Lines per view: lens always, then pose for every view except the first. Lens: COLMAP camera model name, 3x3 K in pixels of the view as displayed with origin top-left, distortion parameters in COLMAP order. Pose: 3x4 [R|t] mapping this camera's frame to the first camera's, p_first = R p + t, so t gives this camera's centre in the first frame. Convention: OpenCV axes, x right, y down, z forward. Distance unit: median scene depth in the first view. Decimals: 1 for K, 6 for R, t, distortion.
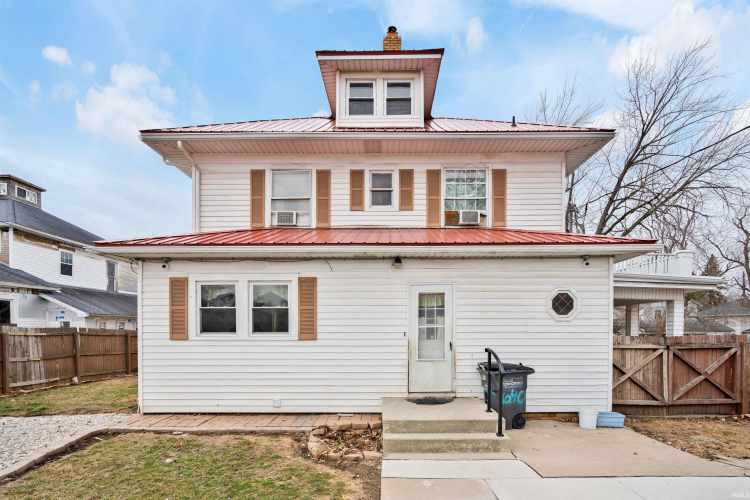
lens RADIAL K [[373.9, 0, 389.8], [0, 373.9, 336.3], [0, 0, 1]] dist [-0.002987, -0.000632]
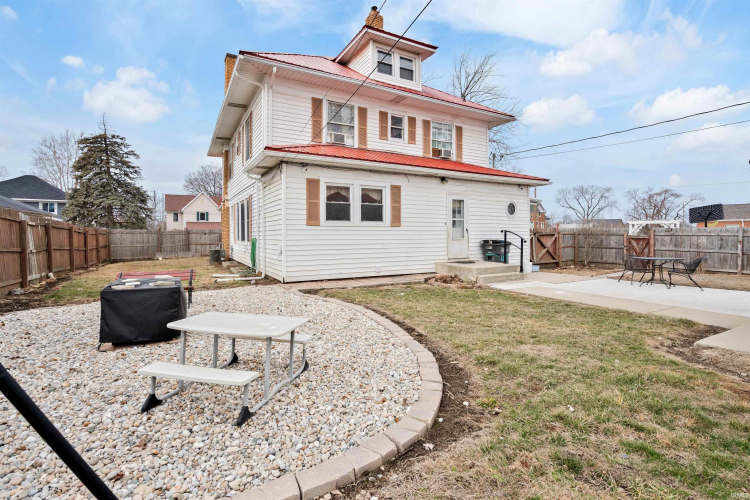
lens RADIAL K [[354.9, 0, 374.5], [0, 354.9, 234.8], [0, 0, 1]] dist [-0.000716, 0.000116]
pose [[0.872836, 0.001562, 0.488011, -0.841896], [0.007370, 0.999839, -0.016382, 0.056334], [-0.487957, 0.017896, 0.872684, -0.181989]]
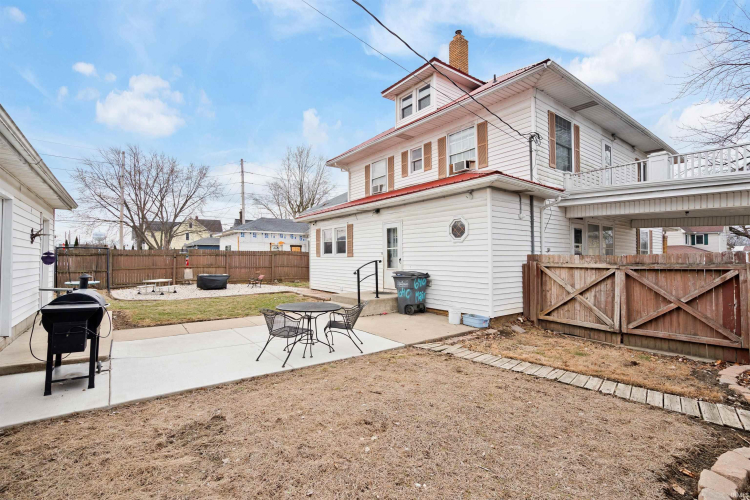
lens RADIAL K [[333.9, 0, 364.8], [0, 333.9, 249.3], [0, 0, 1]] dist [-0.000205, 0.000074]
pose [[0.596266, -0.019636, -0.802547, 1.007708], [-0.016156, 0.999205, -0.036452, 0.025665], [0.802624, 0.034701, 0.595475, 0.036407]]
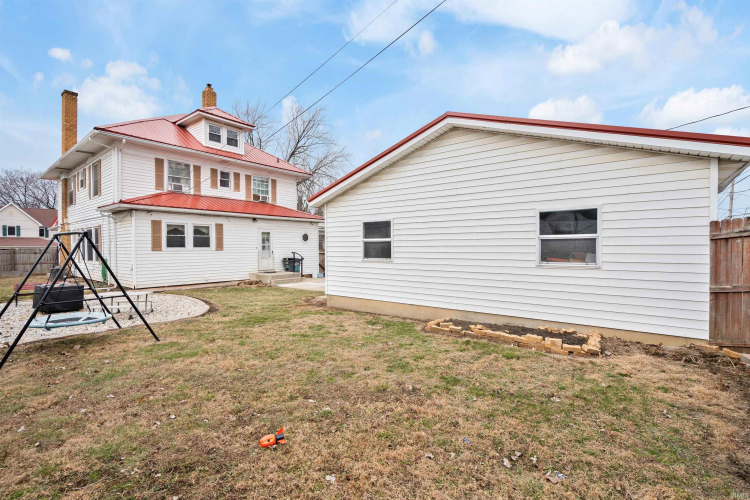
lens RADIAL K [[345.3, 0, 379.4], [0, 345.3, 252.3], [0, 0, 1]] dist [-0.003511, -0.000353]
pose [[0.617271, -0.010743, 0.786677, -1.097116], [0.016747, 0.999860, 0.000514, 0.031815], [-0.786572, 0.012858, 0.617364, -0.945399]]
